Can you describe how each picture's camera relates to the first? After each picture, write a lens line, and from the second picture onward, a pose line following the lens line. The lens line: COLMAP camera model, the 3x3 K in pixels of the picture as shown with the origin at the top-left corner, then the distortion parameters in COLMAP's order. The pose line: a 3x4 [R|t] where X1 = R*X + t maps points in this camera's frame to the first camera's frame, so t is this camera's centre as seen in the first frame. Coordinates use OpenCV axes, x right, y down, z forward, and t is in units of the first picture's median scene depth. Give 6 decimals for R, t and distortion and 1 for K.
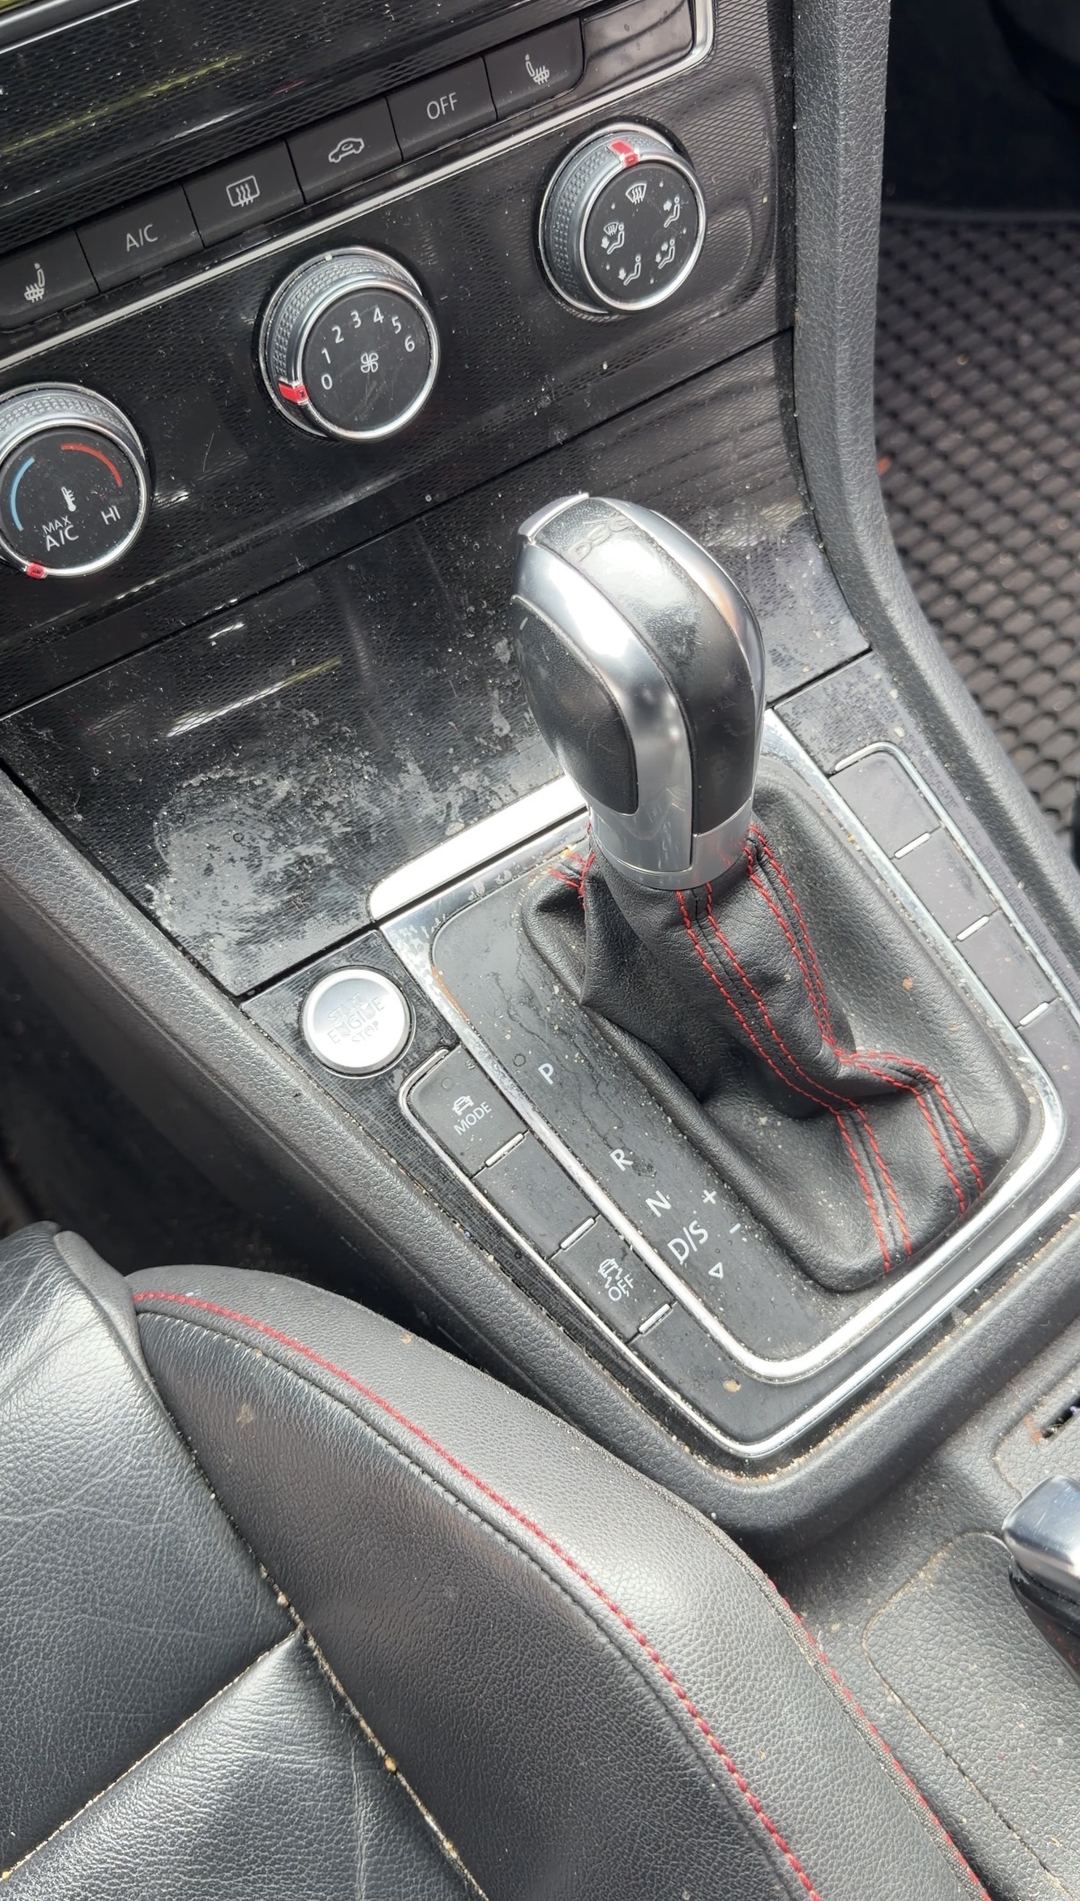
lens RADIAL K [[1604.8, 0, 539.6], [0, 1604.8, 959.3], [0, 0, 1]] dist [0.098590, -0.270652]
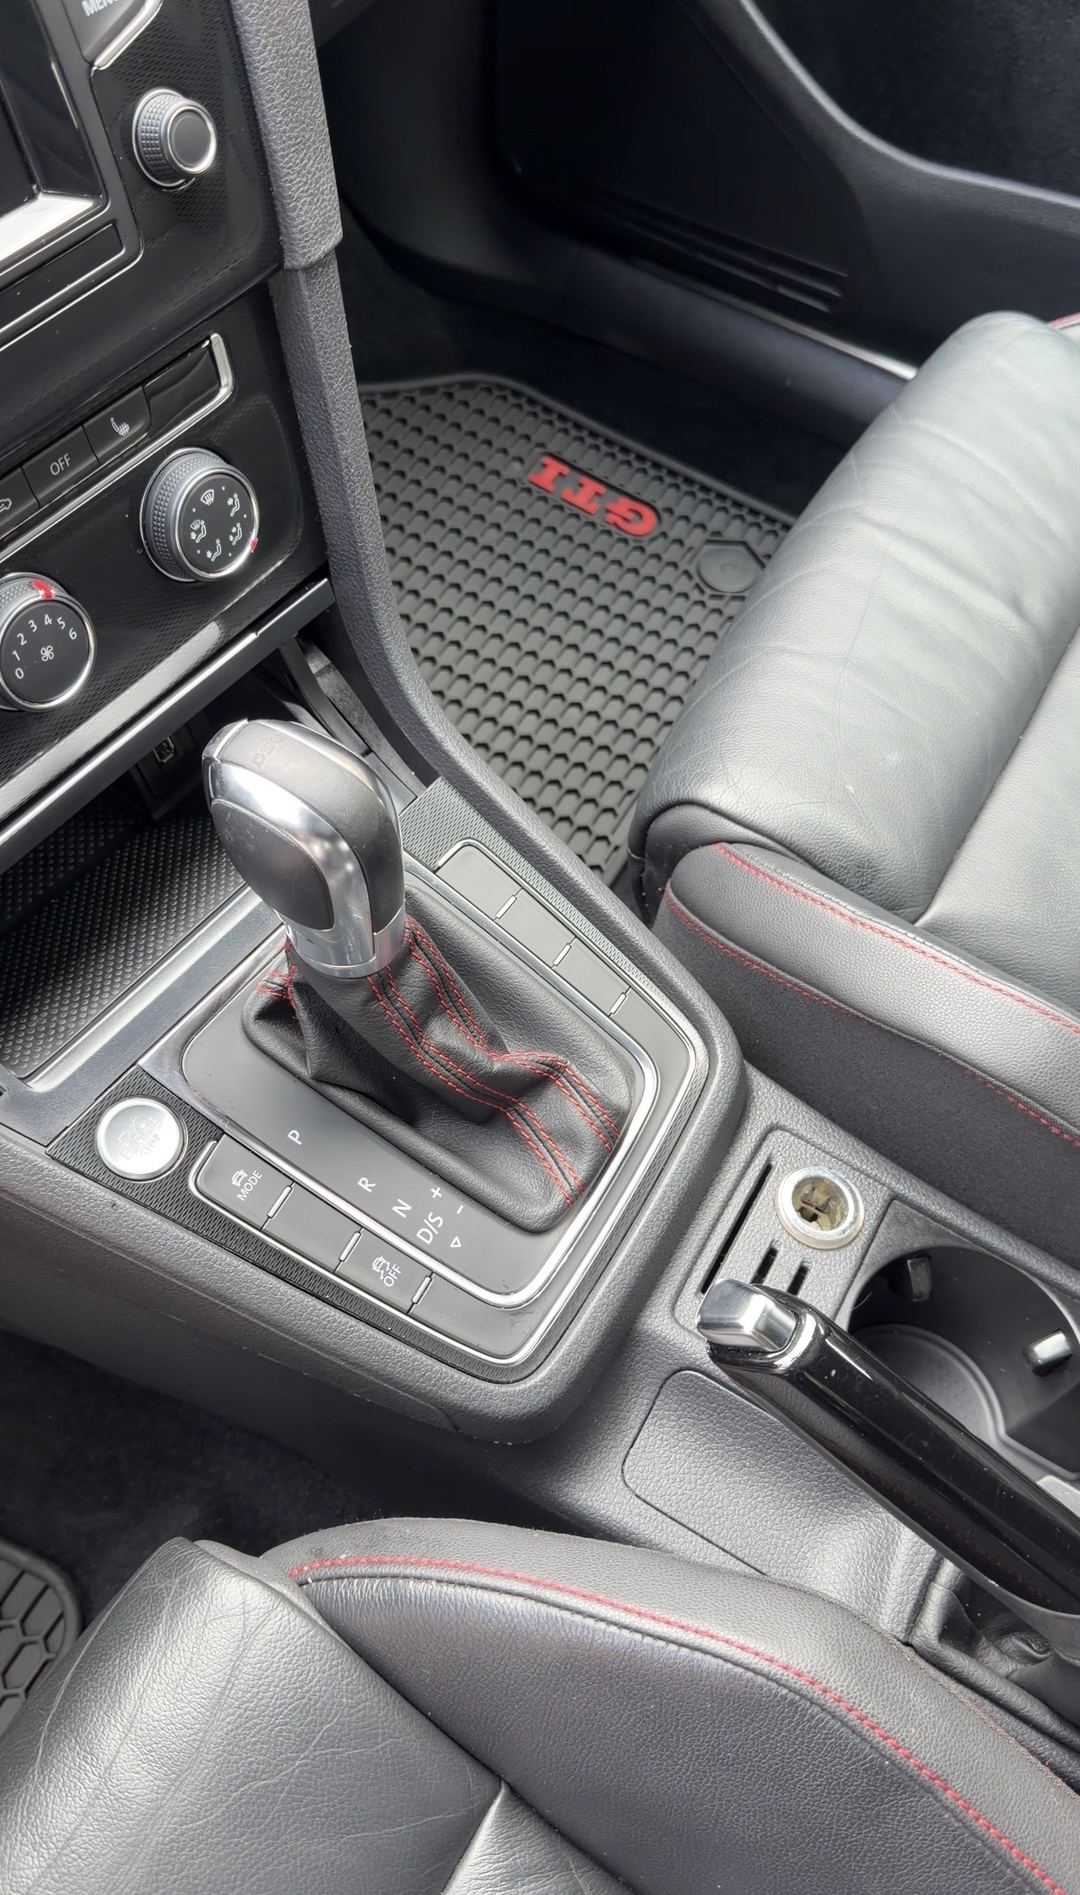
lens RADIAL K [[1599.7, 0, 539.6], [0, 1599.7, 956.3], [0, 0, 1]] dist [0.098590, -0.270652]
pose [[0.929941, -0.237768, 0.280494, -0.152319], [0.254250, 0.966857, -0.023351, 0.009596], [-0.265645, 0.093031, 0.959572, -0.353009]]
